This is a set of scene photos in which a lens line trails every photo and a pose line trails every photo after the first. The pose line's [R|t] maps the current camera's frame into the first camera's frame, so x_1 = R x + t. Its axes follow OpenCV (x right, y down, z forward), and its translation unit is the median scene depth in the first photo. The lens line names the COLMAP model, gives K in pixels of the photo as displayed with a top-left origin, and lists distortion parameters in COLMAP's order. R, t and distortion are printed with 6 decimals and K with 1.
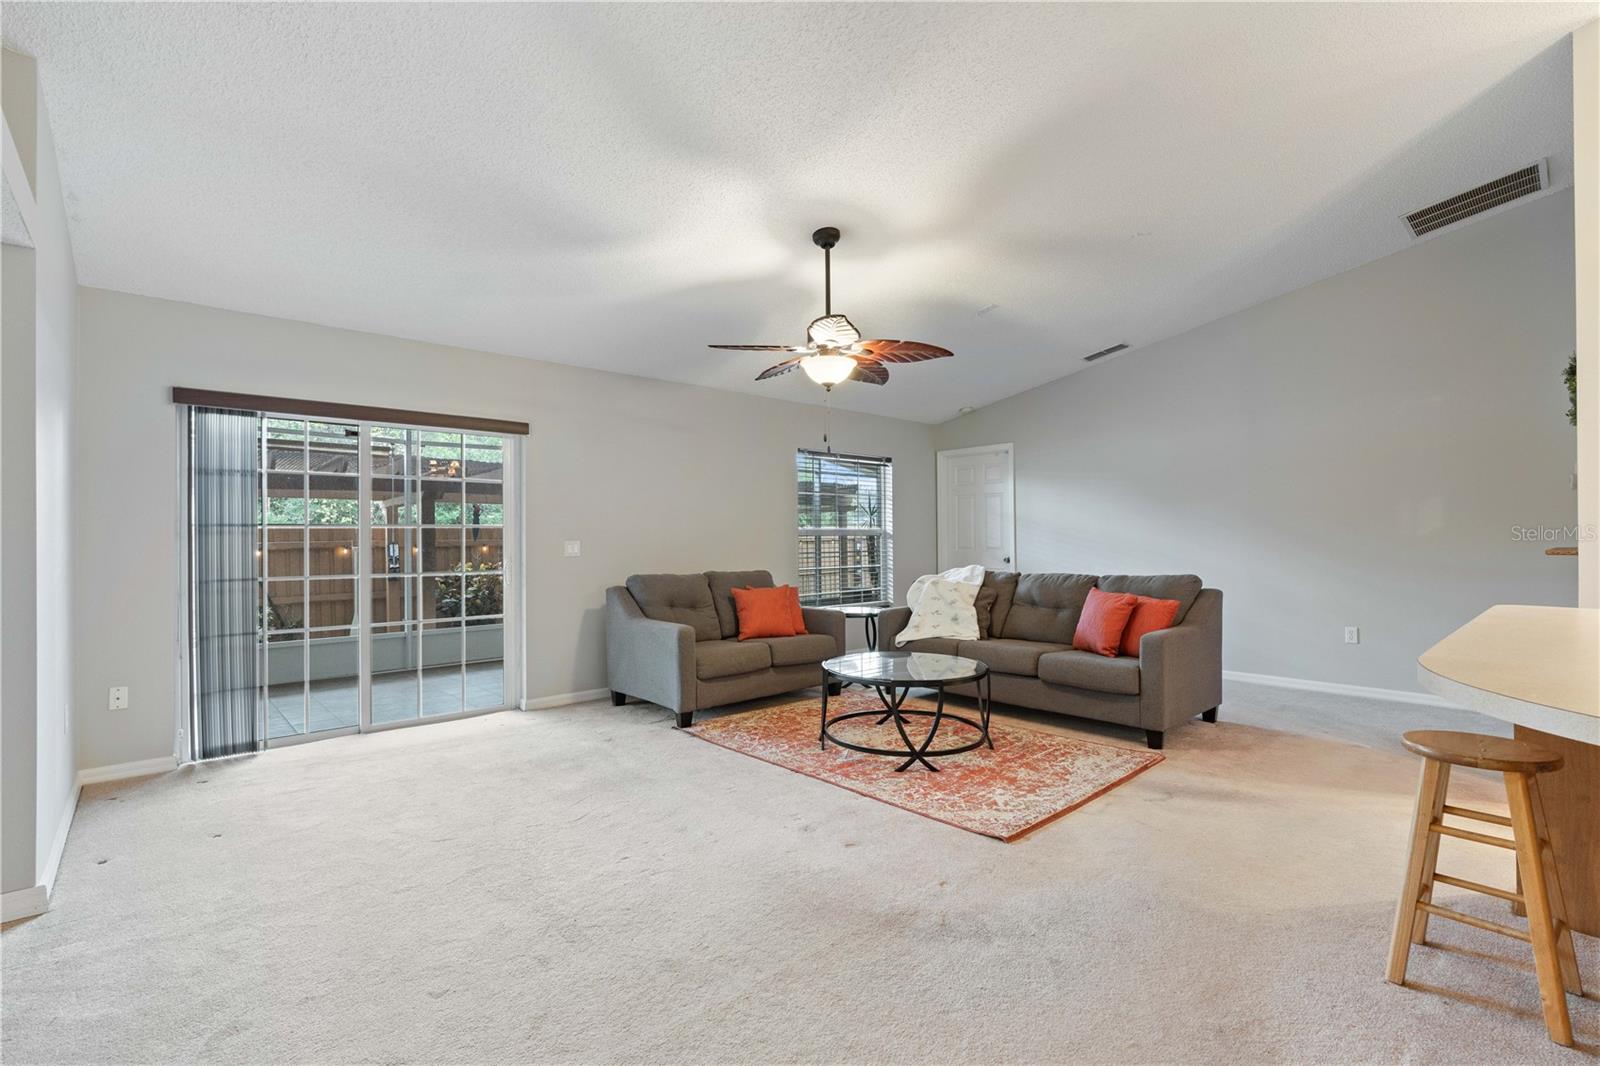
lens RADIAL K [[719.6, 0, 791.4], [0, 719.6, 534.2], [0, 0, 1]] dist [-0.009237, 0.003001]
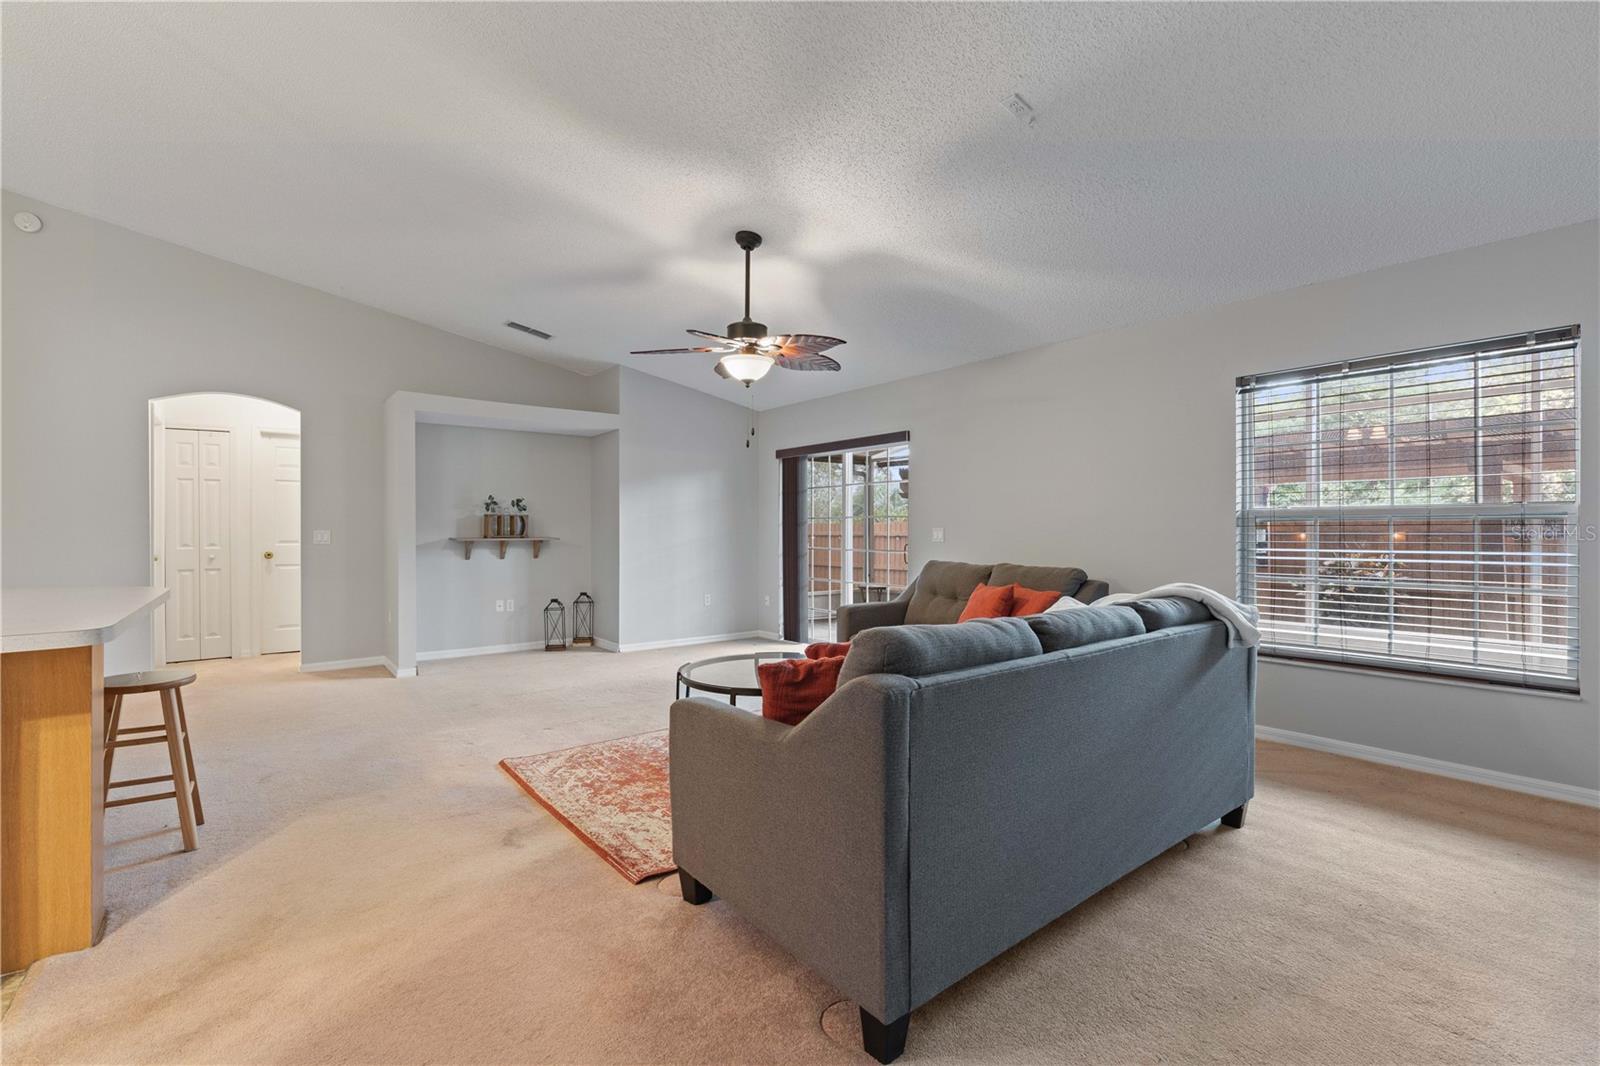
lens RADIAL K [[719.6, 0, 815.6], [0, 719.6, 522.9], [0, 0, 1]] dist [-0.009237, 0.003001]
pose [[-0.051192, 0.002639, -0.998685, 1.126783], [0.009370, 0.999954, 0.002162, -0.004977], [0.998645, -0.009247, -0.051214, 1.175607]]
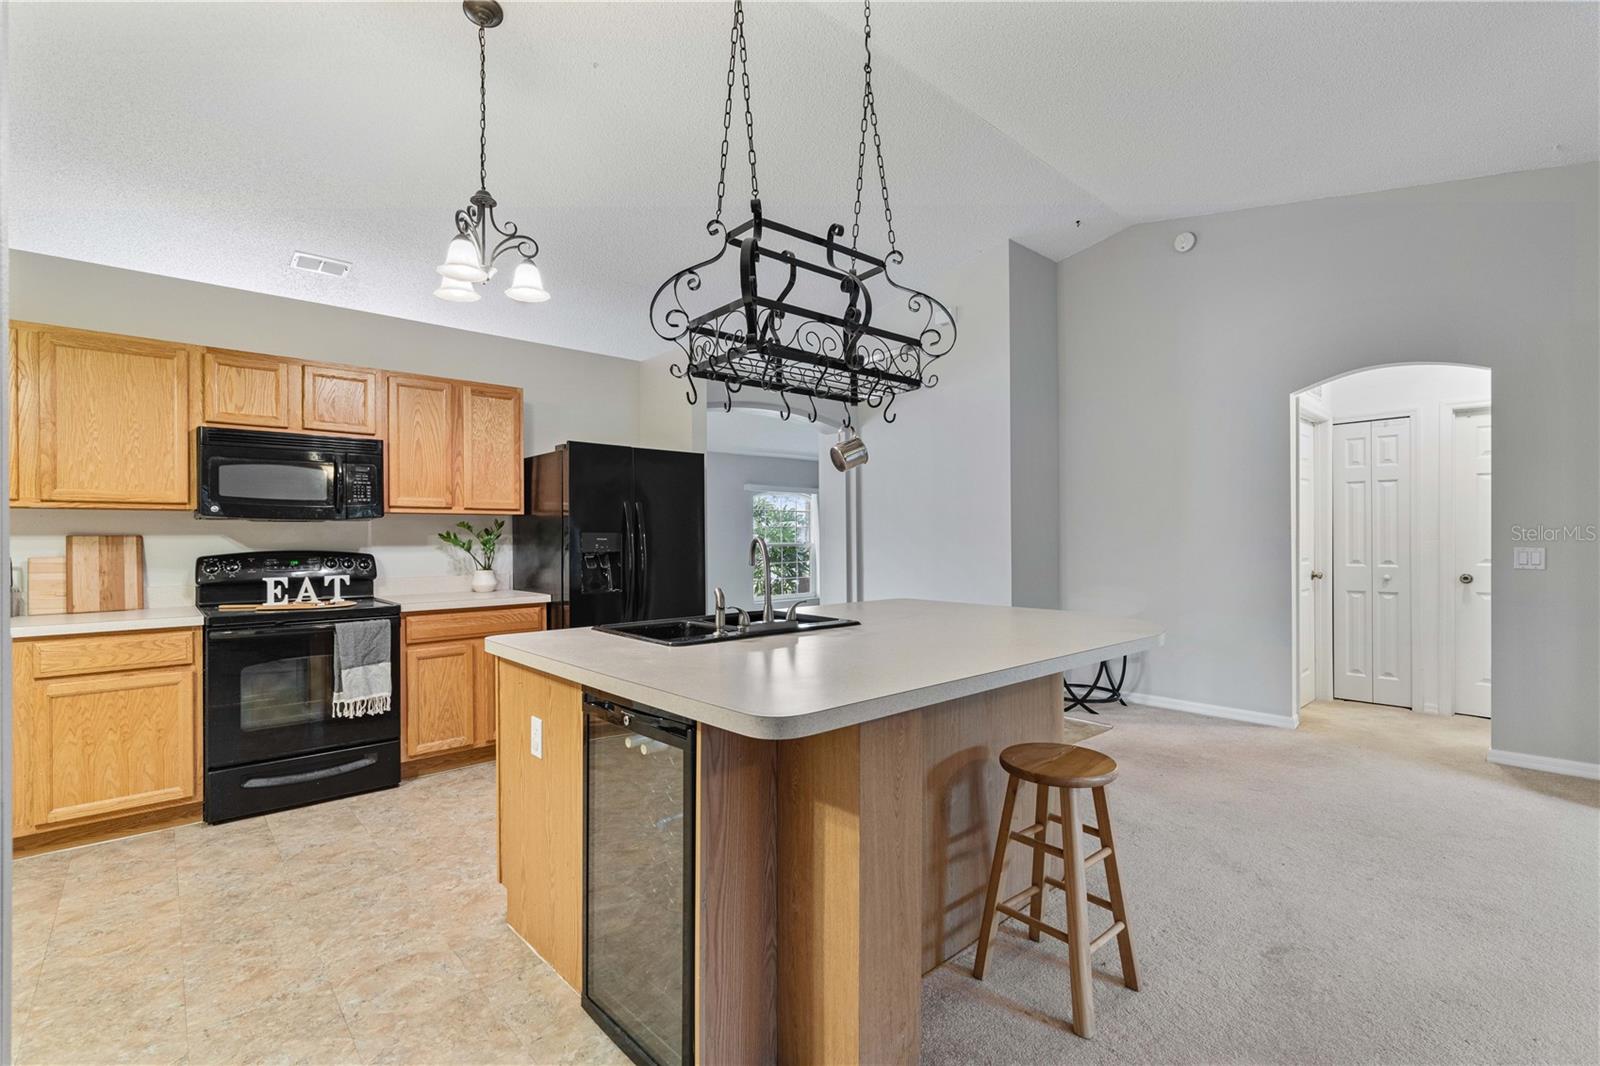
lens RADIAL K [[719.6, 0, 801.8], [0, 719.6, 537.5], [0, 0, 1]] dist [-0.009237, 0.003001]
pose [[-0.999735, 0.012237, -0.019496, 0.652898], [0.012343, 0.999910, -0.005325, -0.015827], [0.019430, -0.005564, -0.999796, 0.998081]]
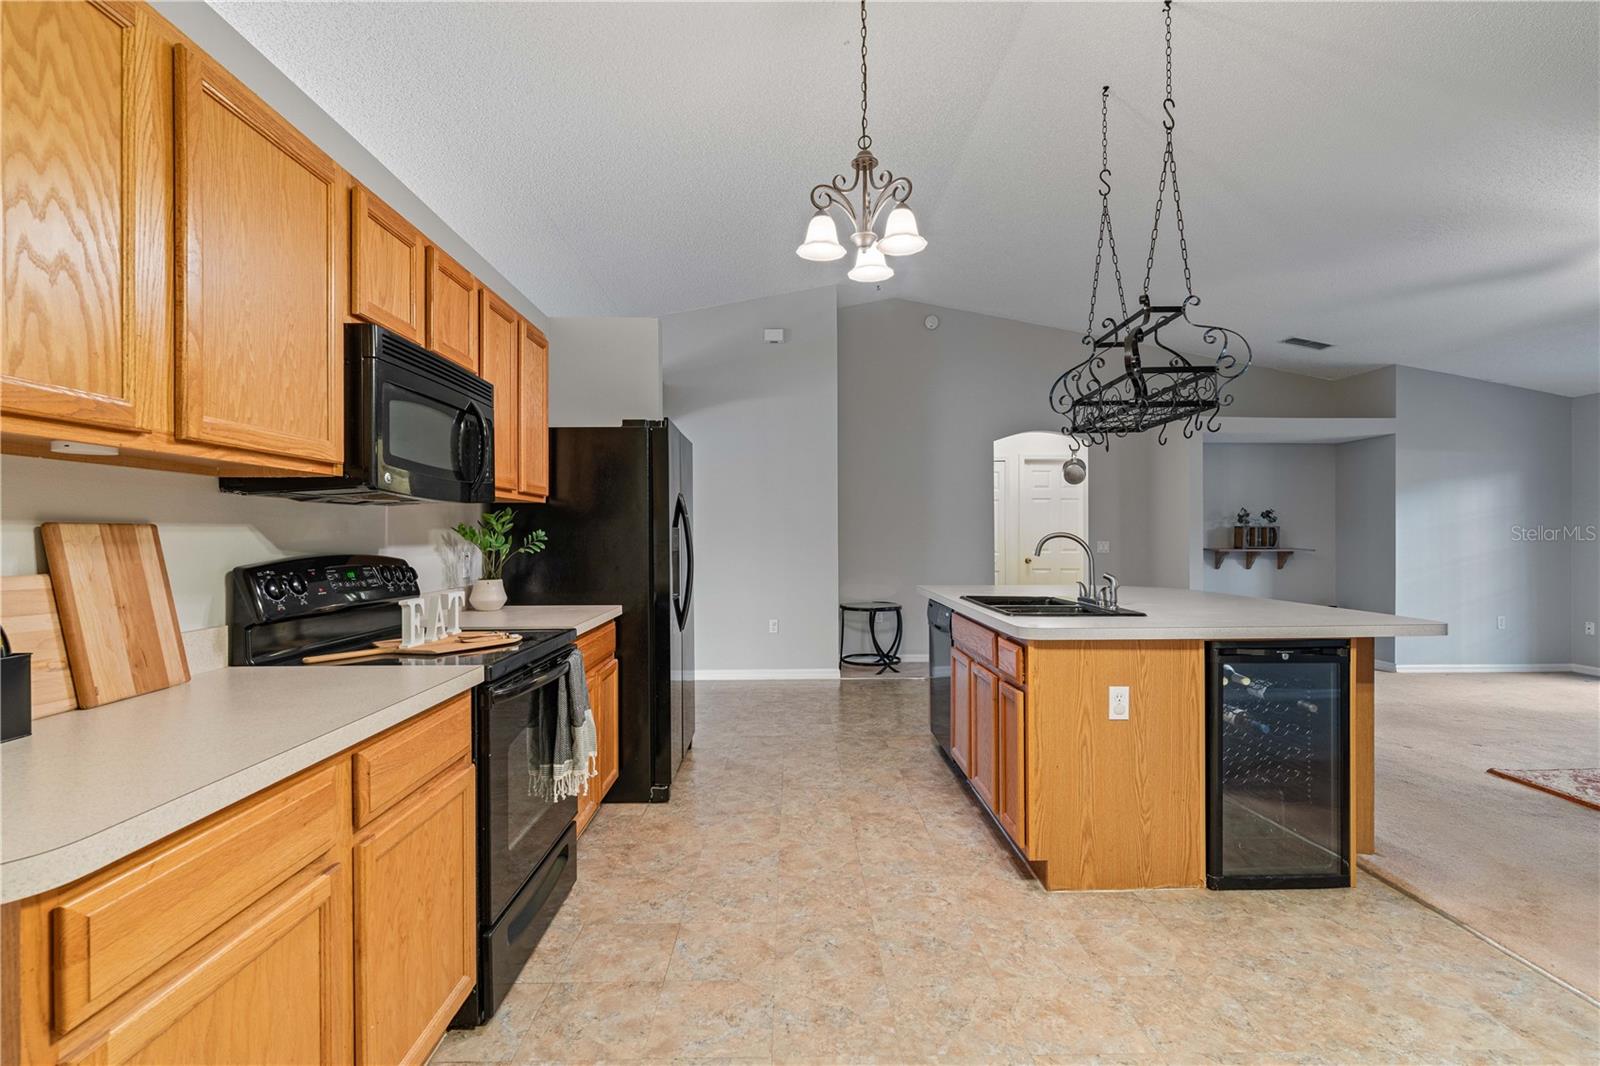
lens RADIAL K [[719.6, 0, 800.8], [0, 719.6, 535.8], [0, 0, 1]] dist [-0.009237, 0.003001]
pose [[-0.649517, 0.010194, -0.760279, 1.529057], [0.013710, 0.999905, 0.001694, -0.022445], [0.760224, -0.009323, -0.649595, 0.640139]]
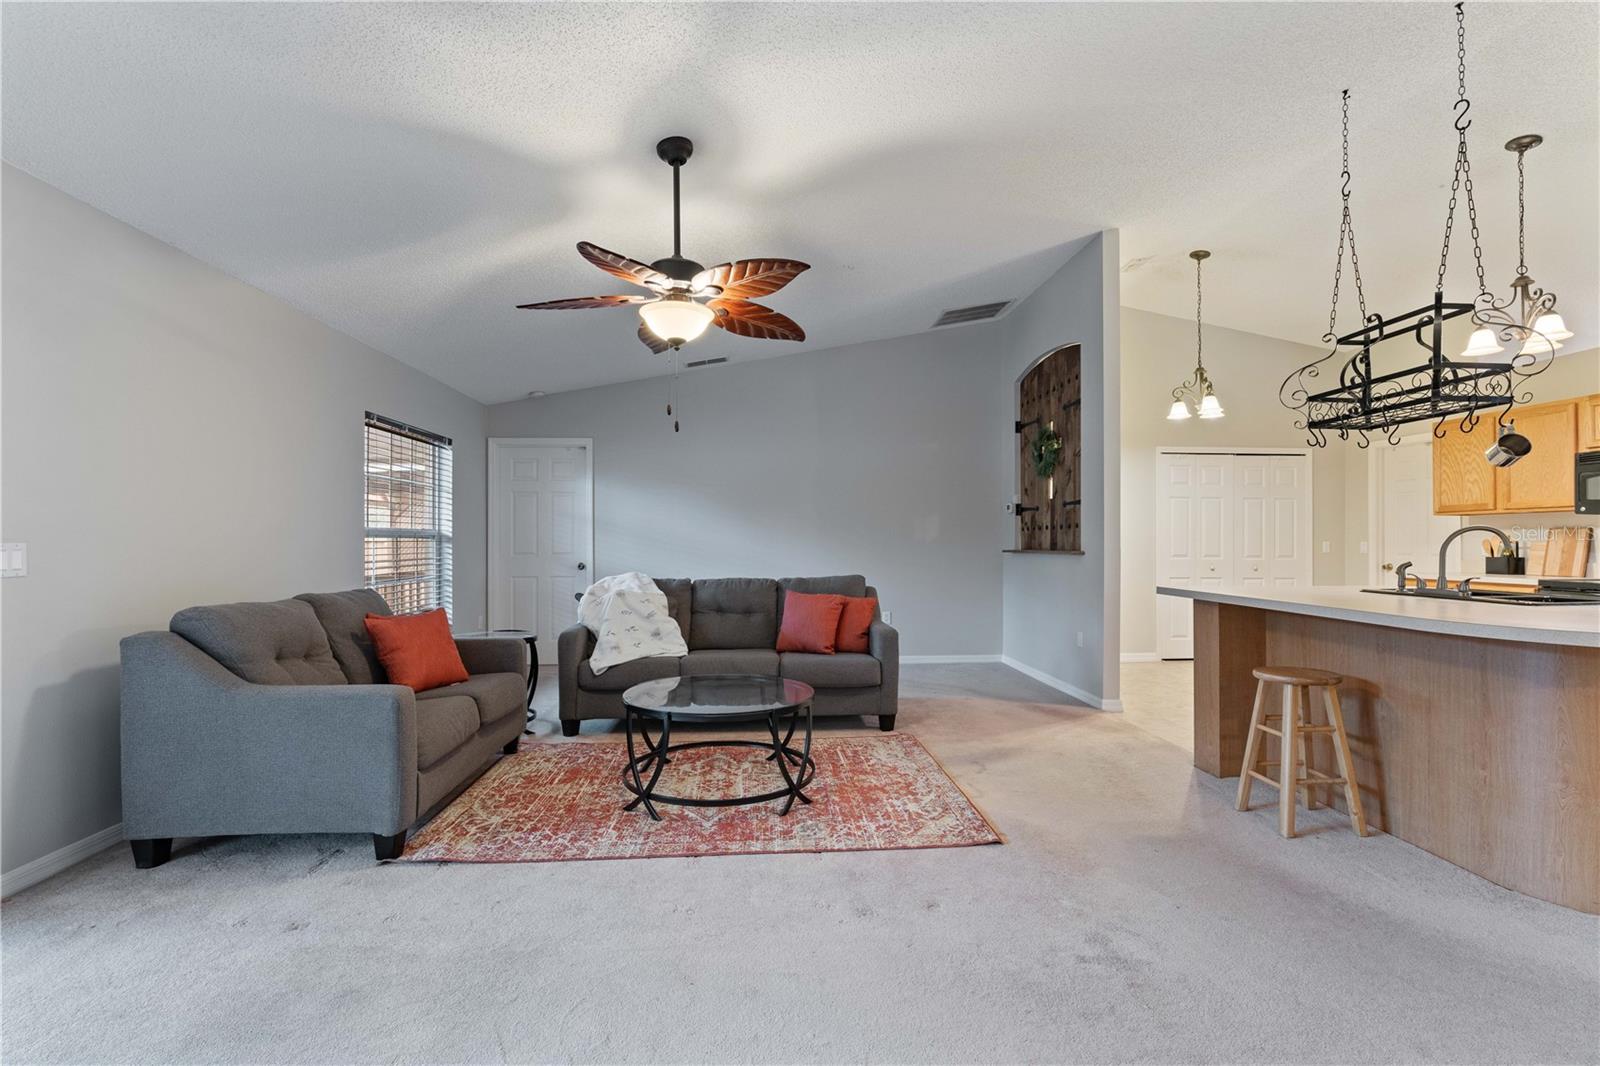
lens RADIAL K [[719.6, 0, 795.4], [0, 719.6, 537.6], [0, 0, 1]] dist [-0.009237, 0.003001]
pose [[0.615563, 0.010553, 0.788017, -0.485144], [-0.008685, 0.999940, -0.006608, 0.006196], [-0.788040, -0.002776, 0.615618, 0.436519]]
